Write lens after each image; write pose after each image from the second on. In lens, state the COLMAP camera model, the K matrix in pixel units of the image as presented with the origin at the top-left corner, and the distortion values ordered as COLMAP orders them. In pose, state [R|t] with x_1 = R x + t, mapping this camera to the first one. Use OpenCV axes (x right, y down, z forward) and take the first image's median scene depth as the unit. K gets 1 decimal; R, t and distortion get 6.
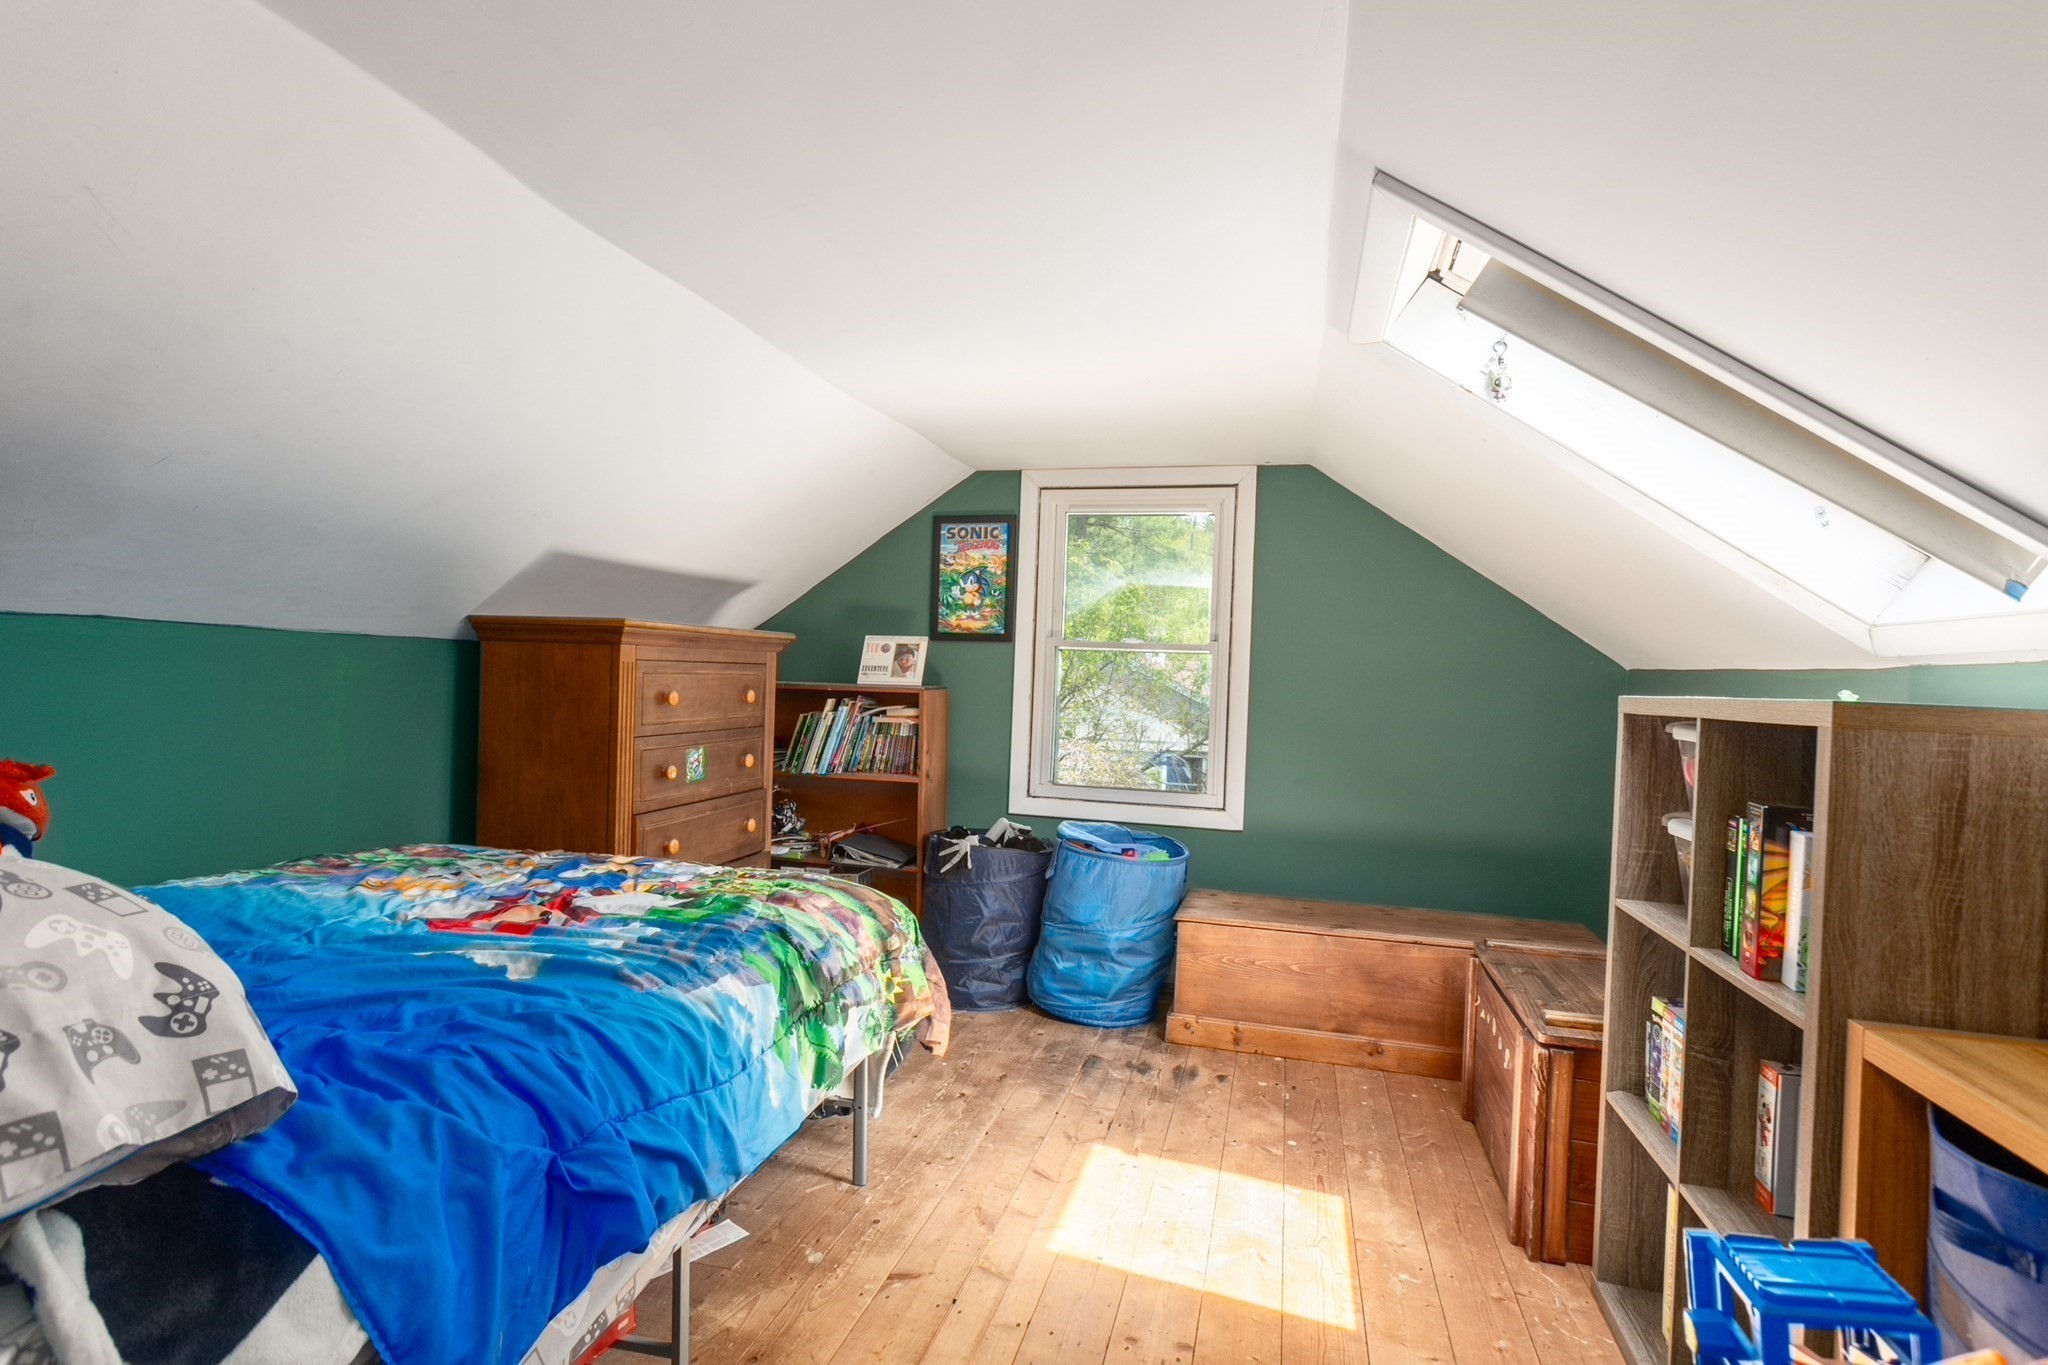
lens RADIAL K [[996.6, 0, 1025.9], [0, 996.6, 687.2], [0, 0, 1]] dist [-0.004487, 0.002101]
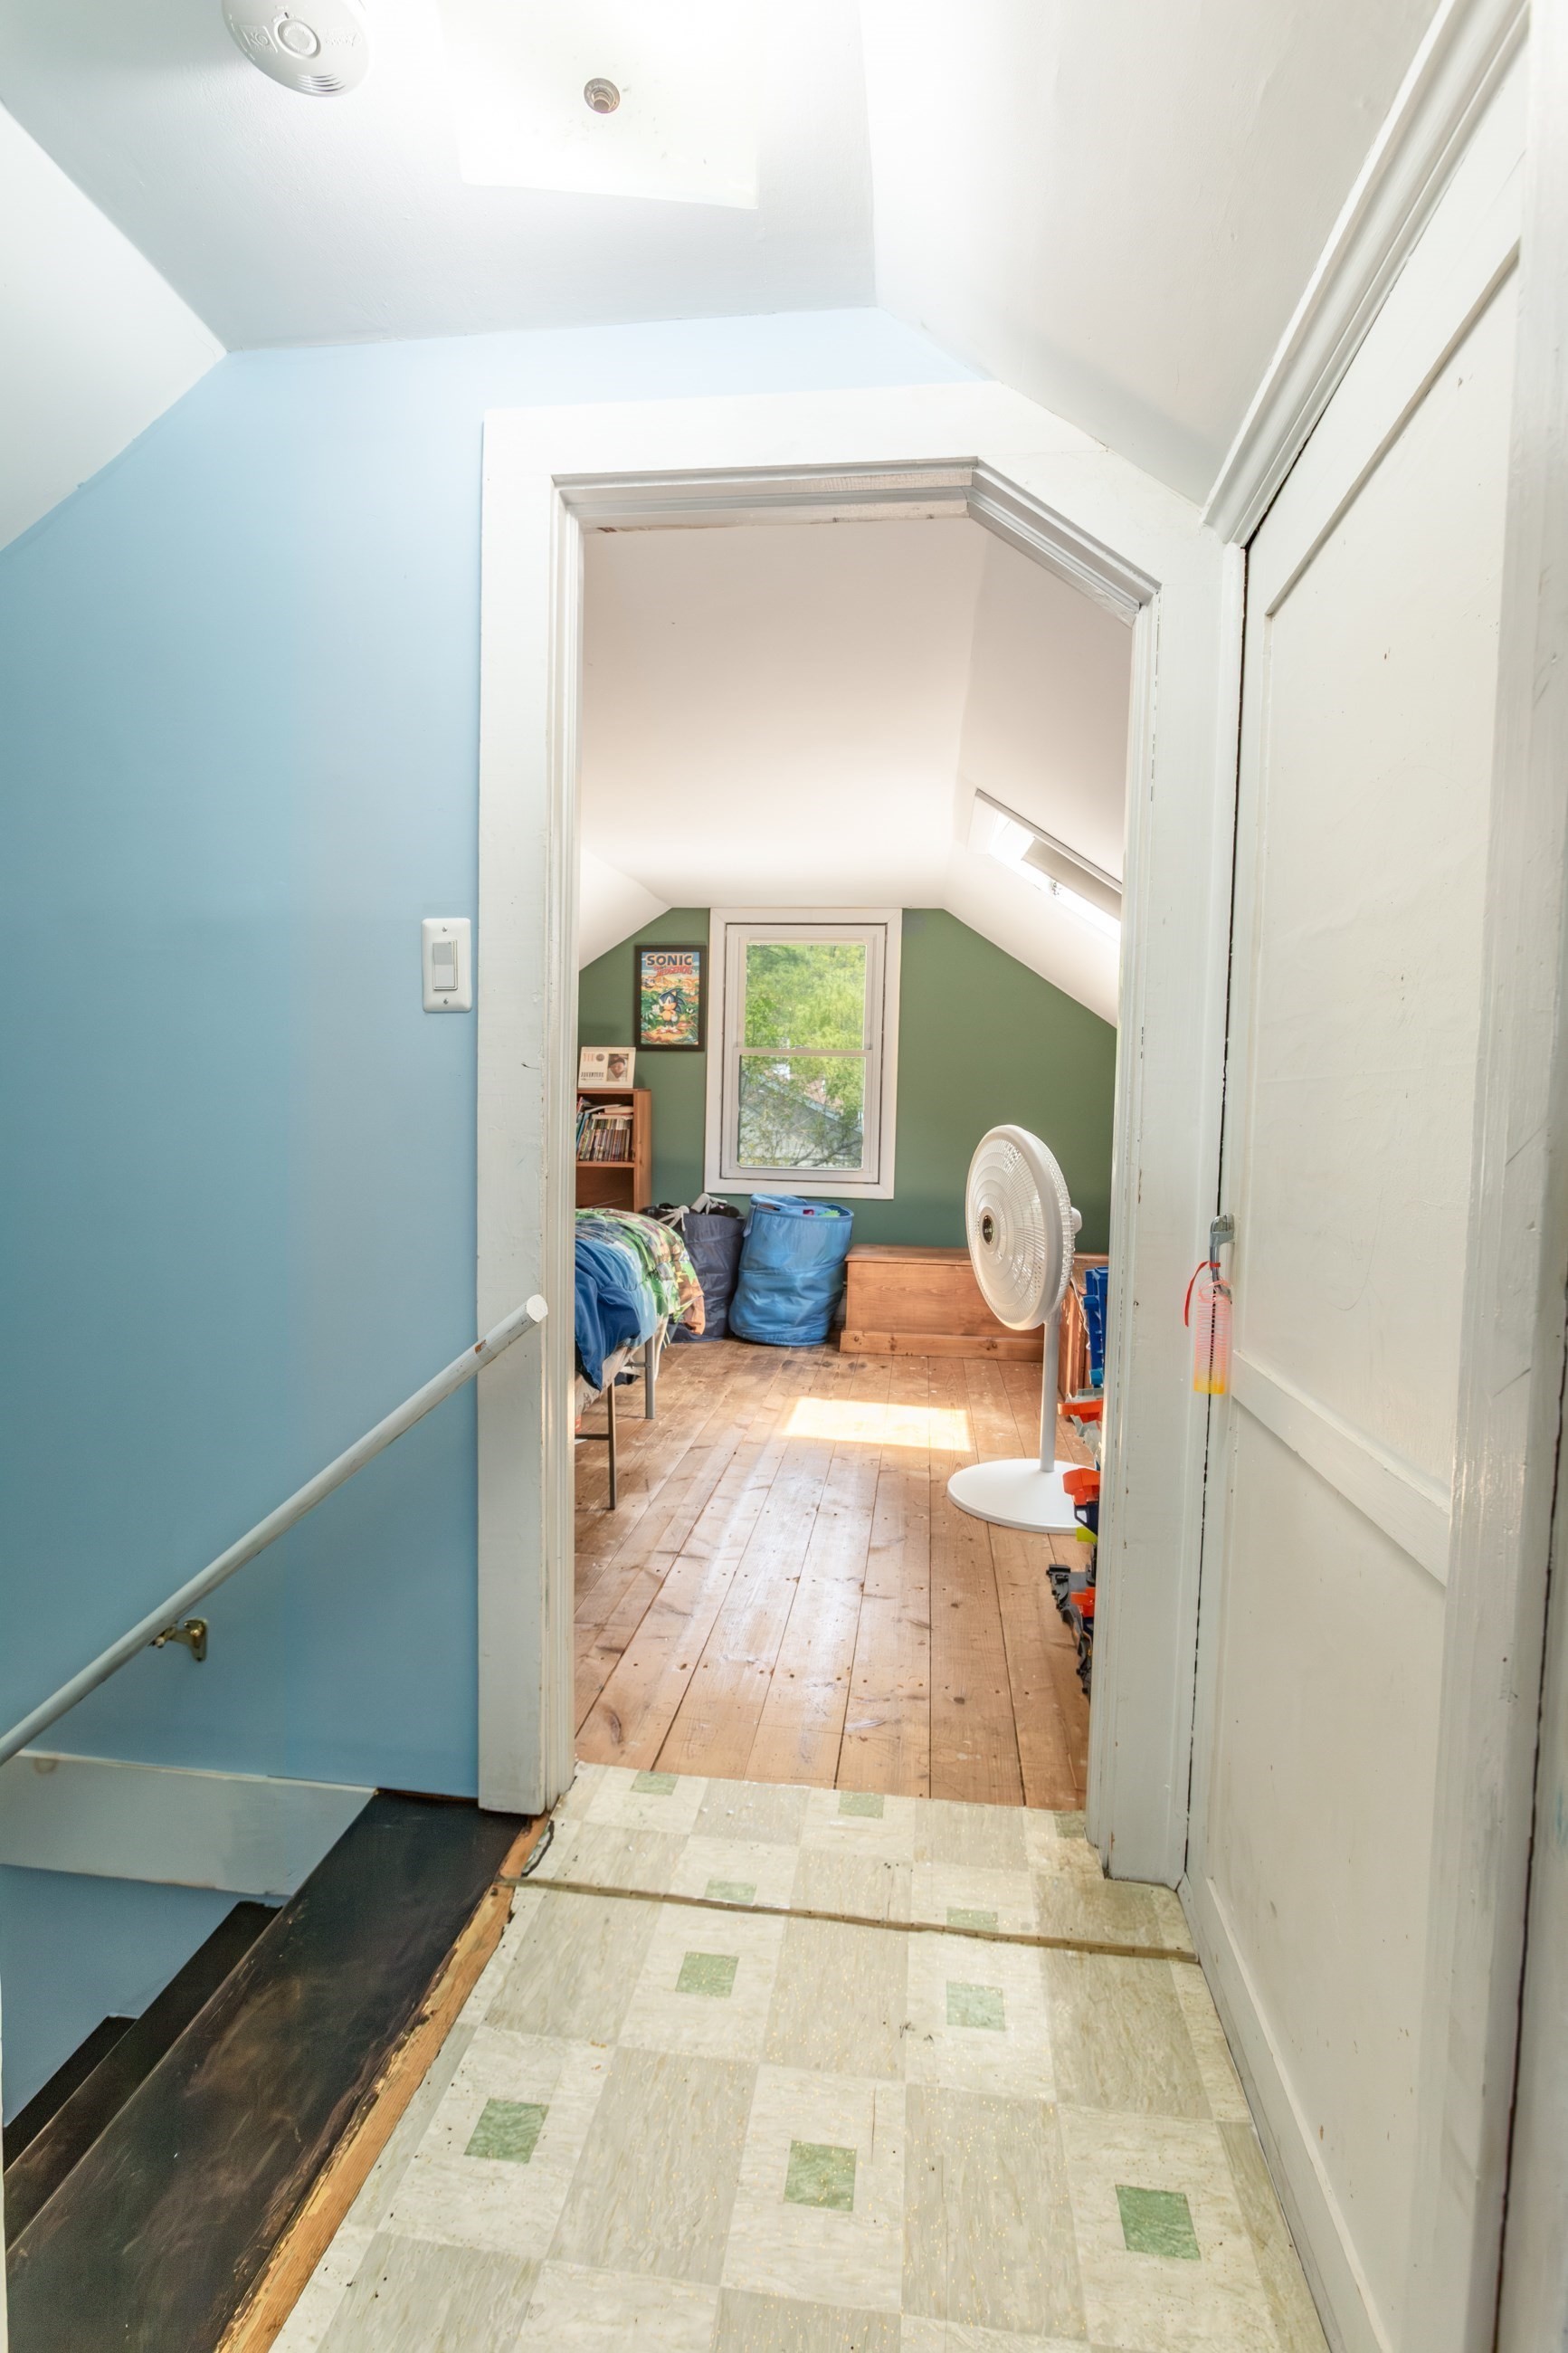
lens RADIAL K [[1144.9, 0, 781.3], [0, 1144.9, 1179.1], [0, 0, 1]] dist [-0.004487, 0.002101]
pose [[0.990750, -0.022933, 0.133749, -0.117553], [0.014600, 0.997910, 0.062953, 0.024314], [-0.134913, -0.060418, 0.989014, -0.417965]]
